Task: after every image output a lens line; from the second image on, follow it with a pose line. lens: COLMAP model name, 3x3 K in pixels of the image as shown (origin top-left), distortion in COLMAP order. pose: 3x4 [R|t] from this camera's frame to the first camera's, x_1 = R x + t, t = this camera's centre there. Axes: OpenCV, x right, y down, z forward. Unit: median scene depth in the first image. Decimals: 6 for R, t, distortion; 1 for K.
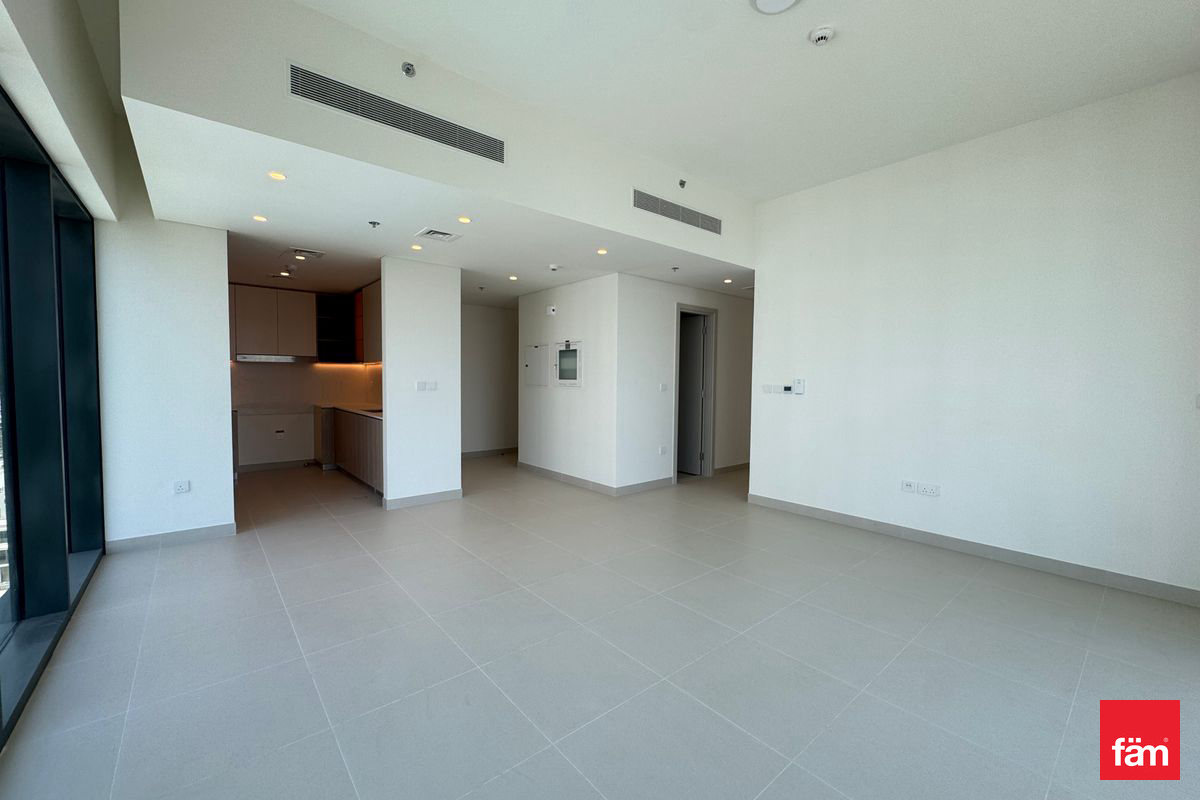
lens RADIAL K [[479.9, 0, 601.9], [0, 479.9, 401.3], [0, 0, 1]] dist [-0.001043, -0.000057]
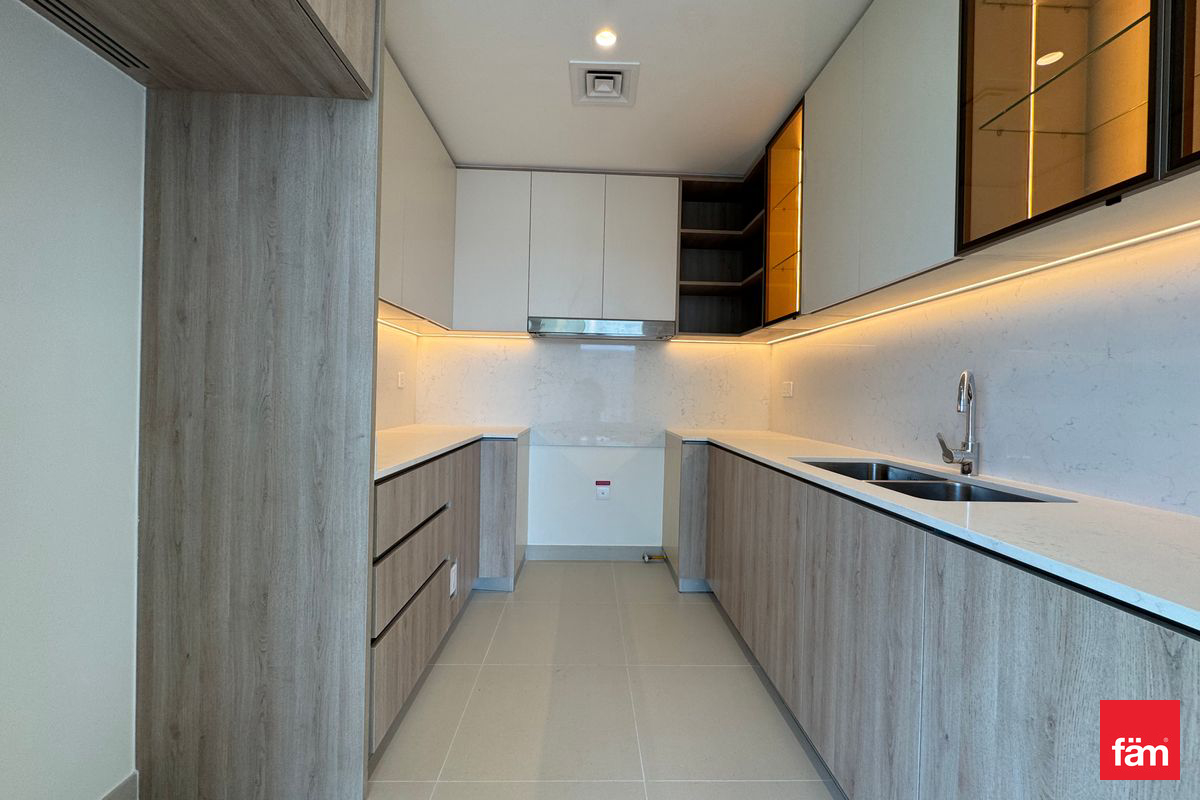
lens RADIAL K [[479.9, 0, 604.1], [0, 479.9, 402.0], [0, 0, 1]] dist [-0.001043, -0.000057]
pose [[0.775695, 0.008327, -0.631053, -0.367789], [-0.048512, 0.997741, -0.046465, 0.004168], [0.629241, 0.066656, 0.774347, 0.623968]]
